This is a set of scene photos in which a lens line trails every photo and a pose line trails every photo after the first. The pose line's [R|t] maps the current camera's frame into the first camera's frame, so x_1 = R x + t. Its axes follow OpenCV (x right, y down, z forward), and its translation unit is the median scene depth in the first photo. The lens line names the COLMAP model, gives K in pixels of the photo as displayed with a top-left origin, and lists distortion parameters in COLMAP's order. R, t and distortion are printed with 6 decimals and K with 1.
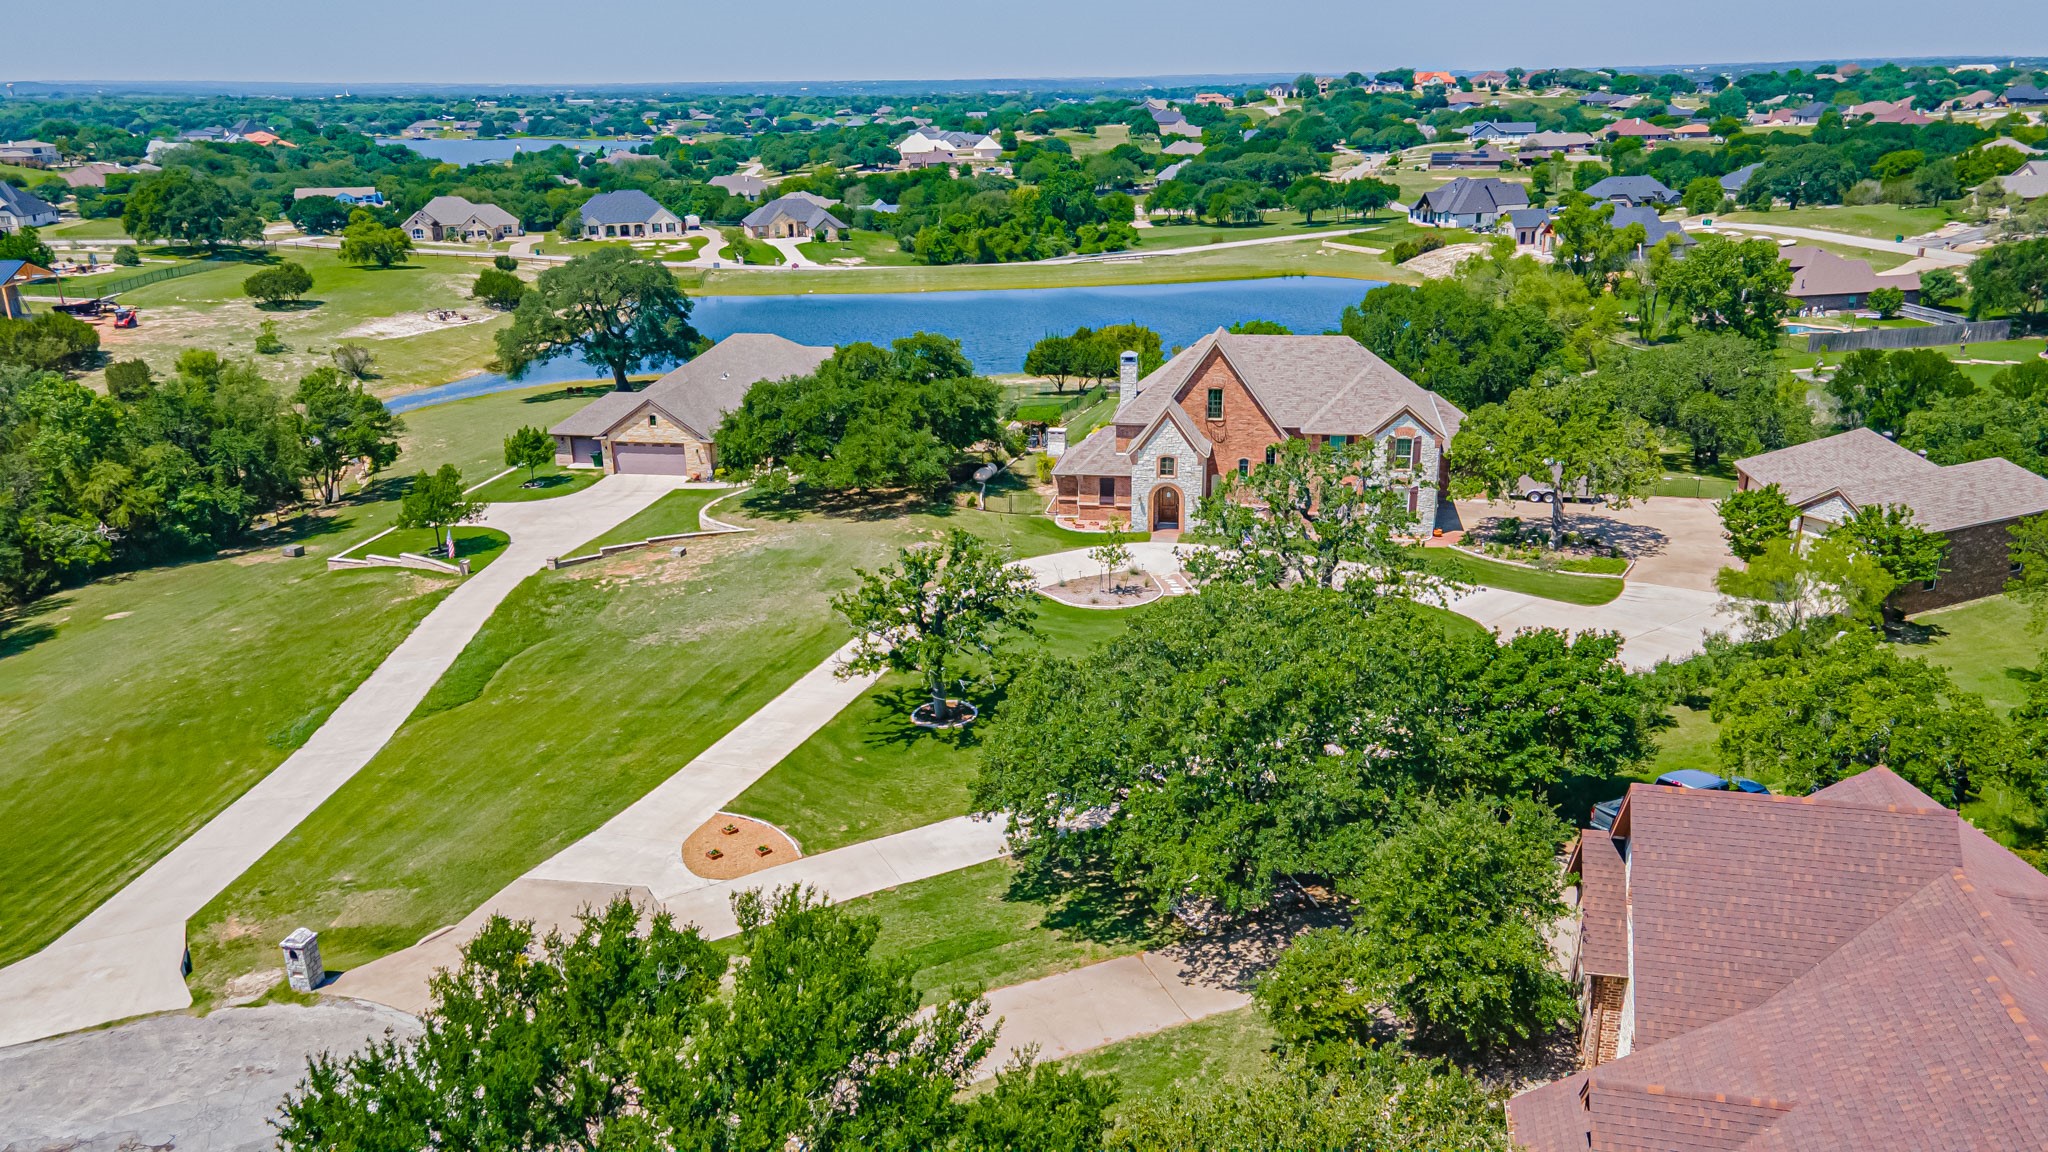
lens RADIAL K [[1498.6, 0, 1024.0], [0, 1498.6, 576.0], [0, 0, 1]] dist [0.013913, 0.052273]
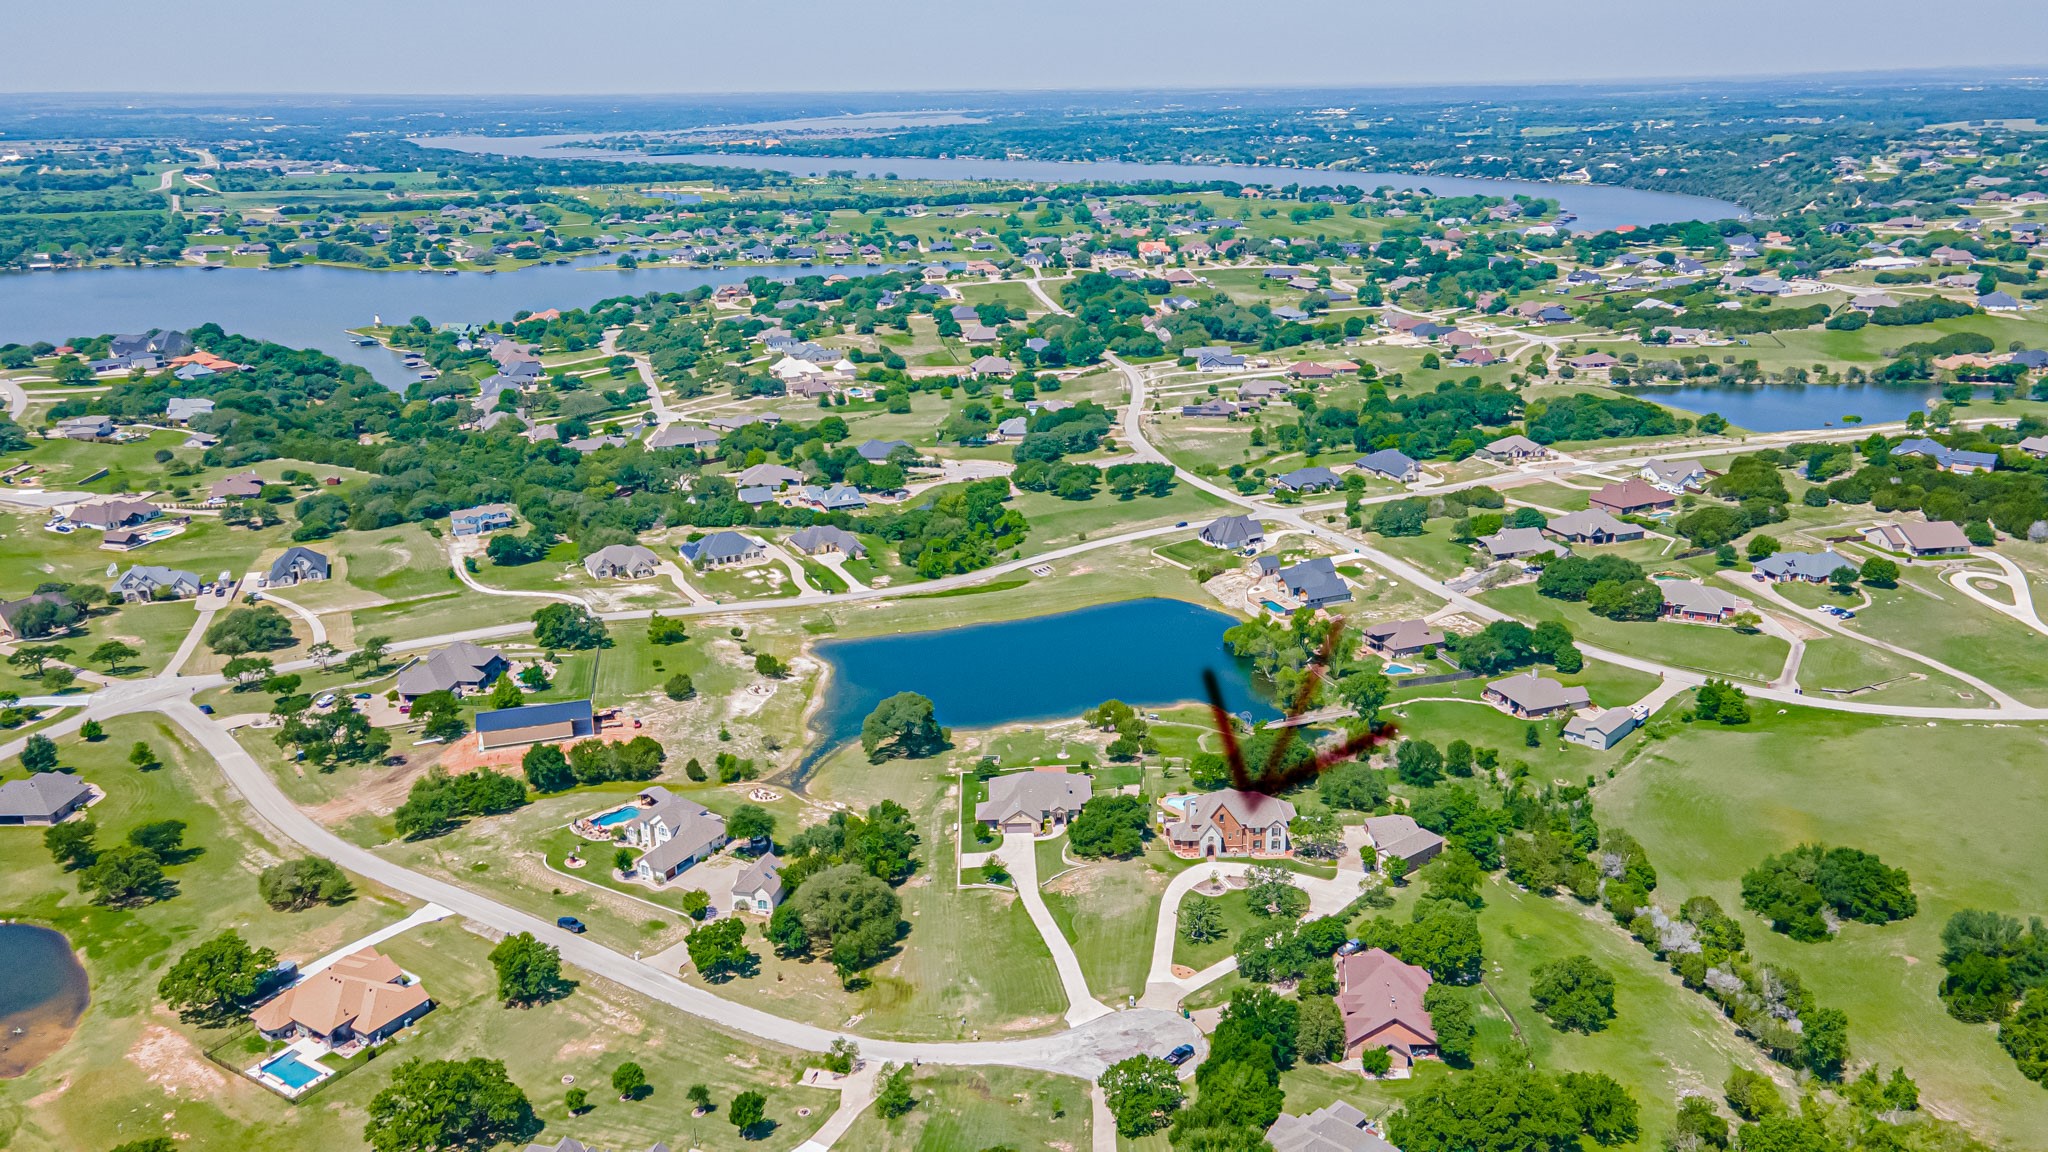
lens RADIAL K [[1498.6, 0, 1024.0], [0, 1498.6, 576.0], [0, 0, 1]] dist [0.013913, 0.052273]
pose [[0.980535, -0.061944, 0.186316, -0.238308], [0.062632, 0.998034, 0.002198, -0.182114], [-0.186086, 0.009514, 0.982487, -0.593240]]
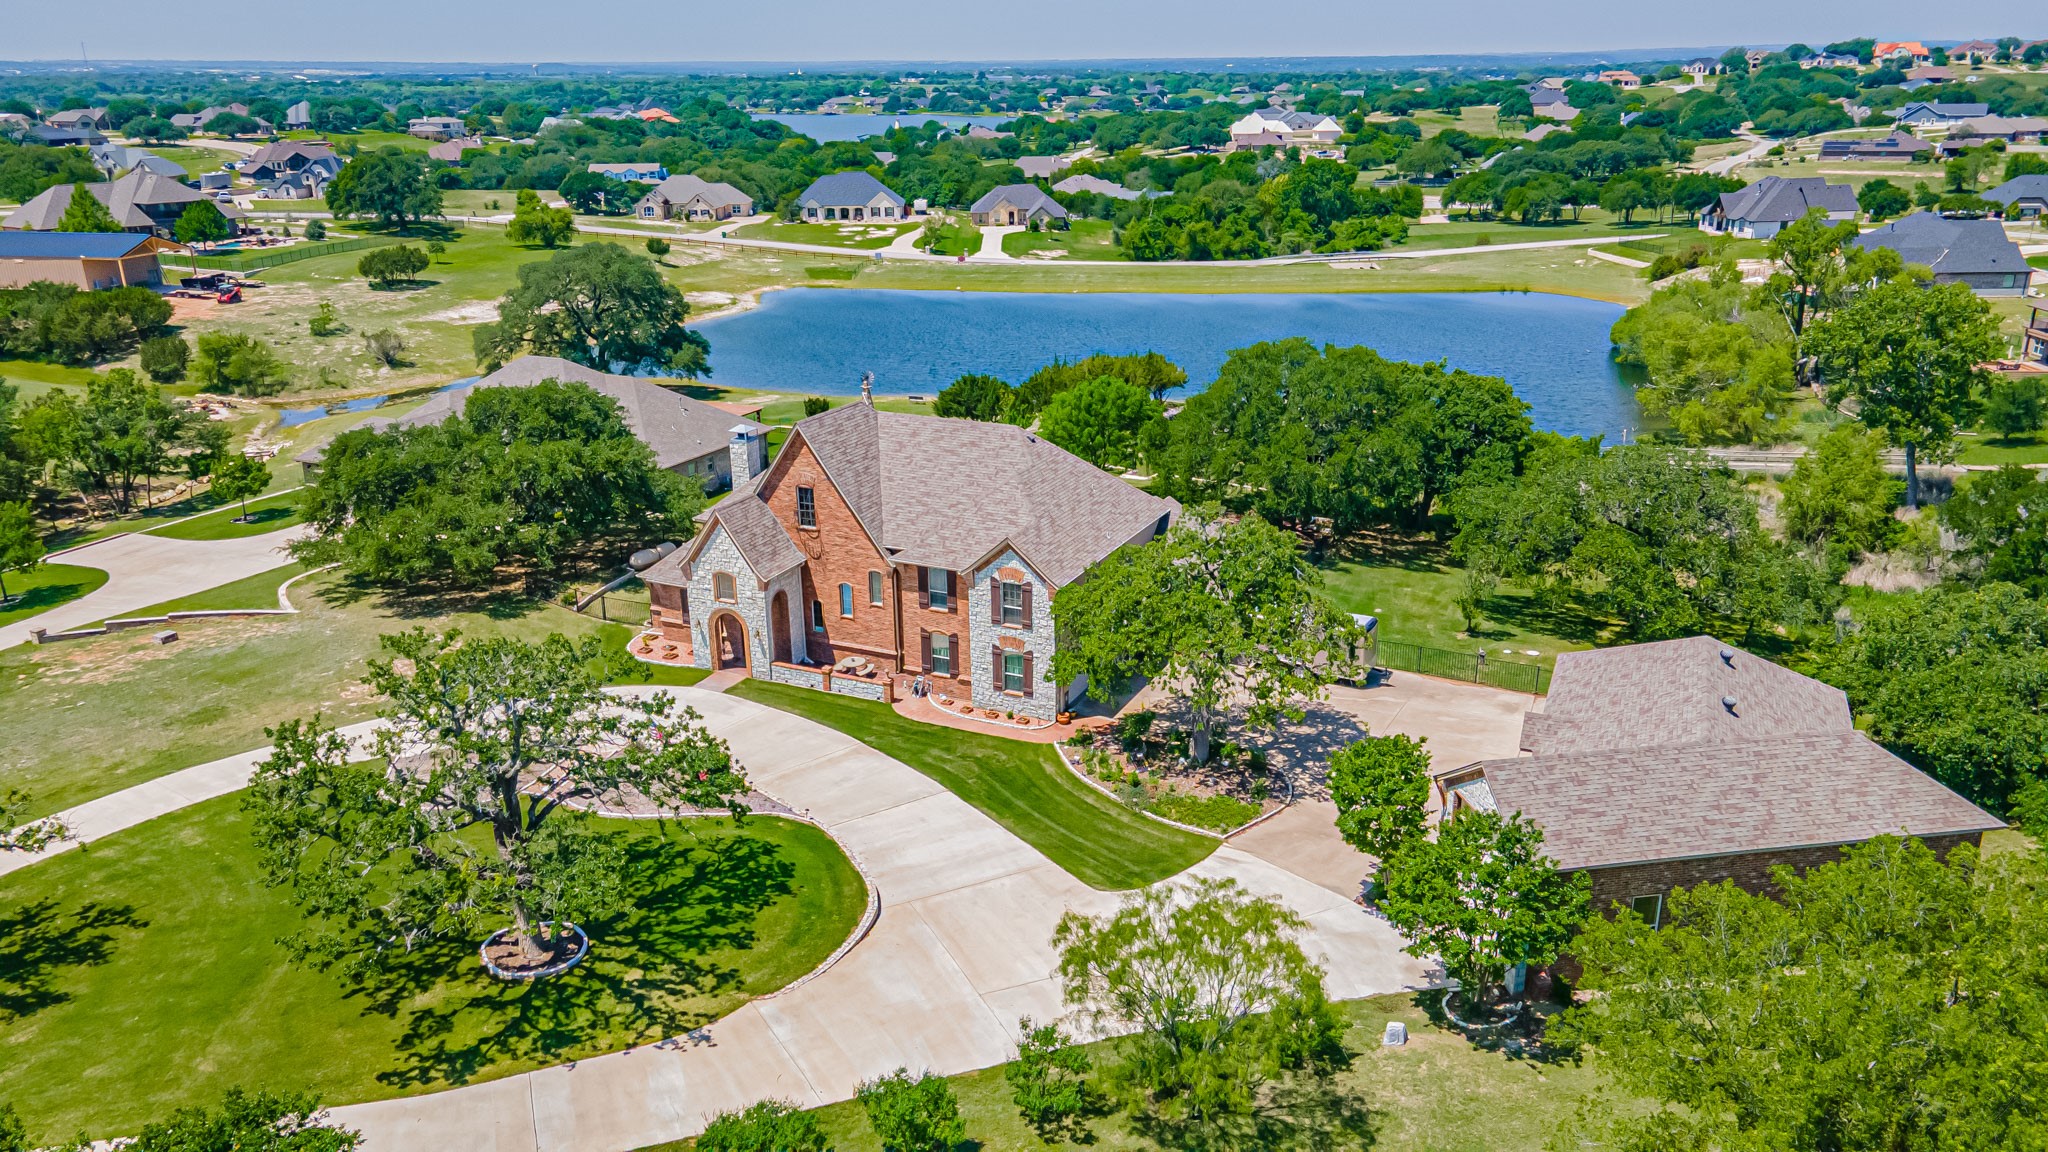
lens RADIAL K [[1498.6, 0, 1024.0], [0, 1498.6, 576.0], [0, 0, 1]] dist [0.013913, 0.052273]
pose [[0.962790, 0.090093, -0.254791, 0.108818], [-0.086447, 0.995930, 0.025496, -0.028202], [0.256051, -0.002522, 0.966660, 0.080544]]
